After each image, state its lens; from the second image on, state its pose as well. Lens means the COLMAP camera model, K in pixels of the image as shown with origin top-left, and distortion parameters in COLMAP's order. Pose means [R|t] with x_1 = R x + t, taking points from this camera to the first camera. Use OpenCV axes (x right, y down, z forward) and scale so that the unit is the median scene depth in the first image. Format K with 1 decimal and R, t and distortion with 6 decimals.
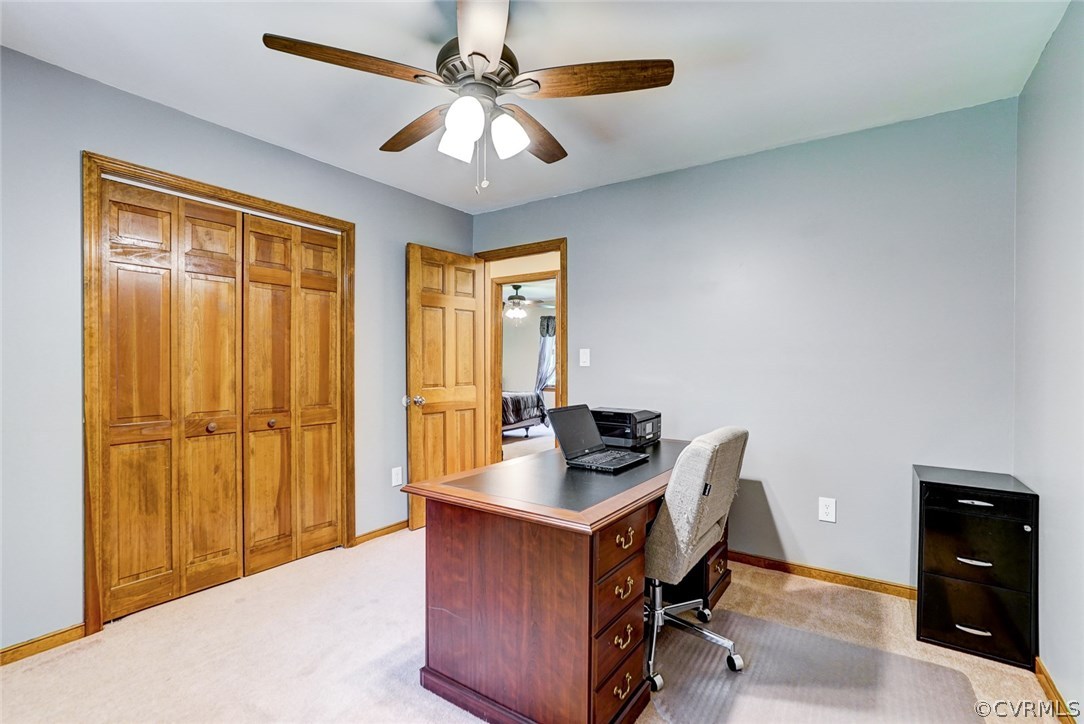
lens RADIAL K [[497.3, 0, 533.7], [0, 497.3, 365.9], [0, 0, 1]] dist [-0.023568, 0.010726]
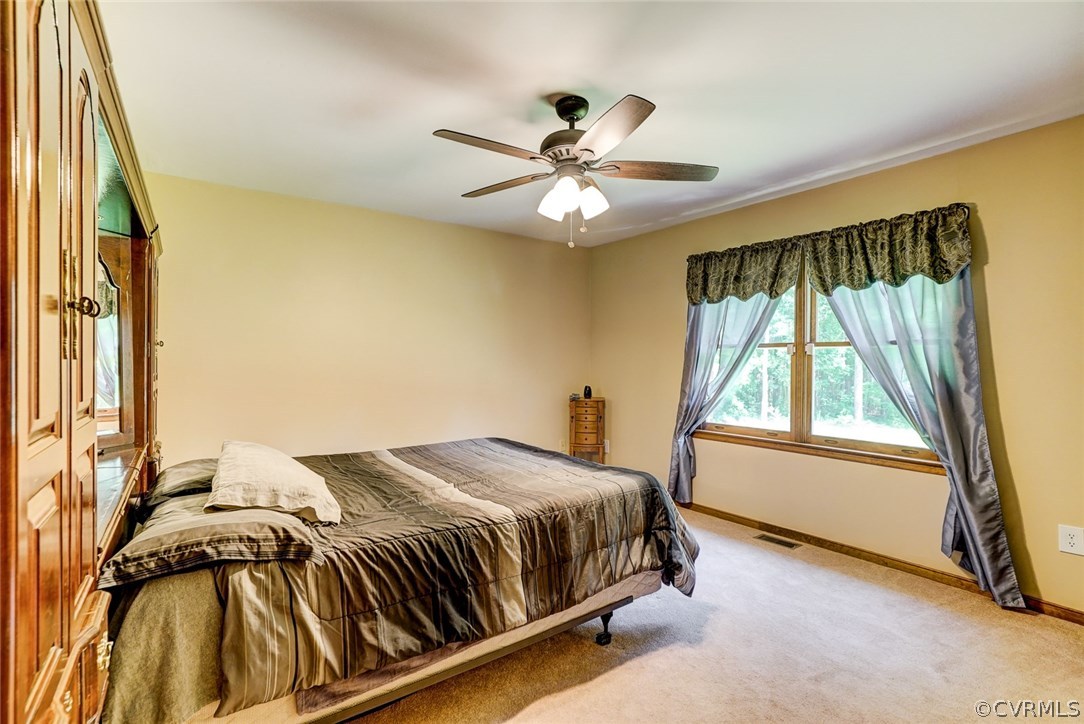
lens RADIAL K [[497.3, 0, 537.7], [0, 497.3, 359.8], [0, 0, 1]] dist [-0.023568, 0.010726]
pose [[0.943040, 0.002253, -0.332673, 0.042453], [-0.005606, 0.999943, -0.009120, -0.012078], [0.332633, 0.010465, 0.942998, 0.723002]]
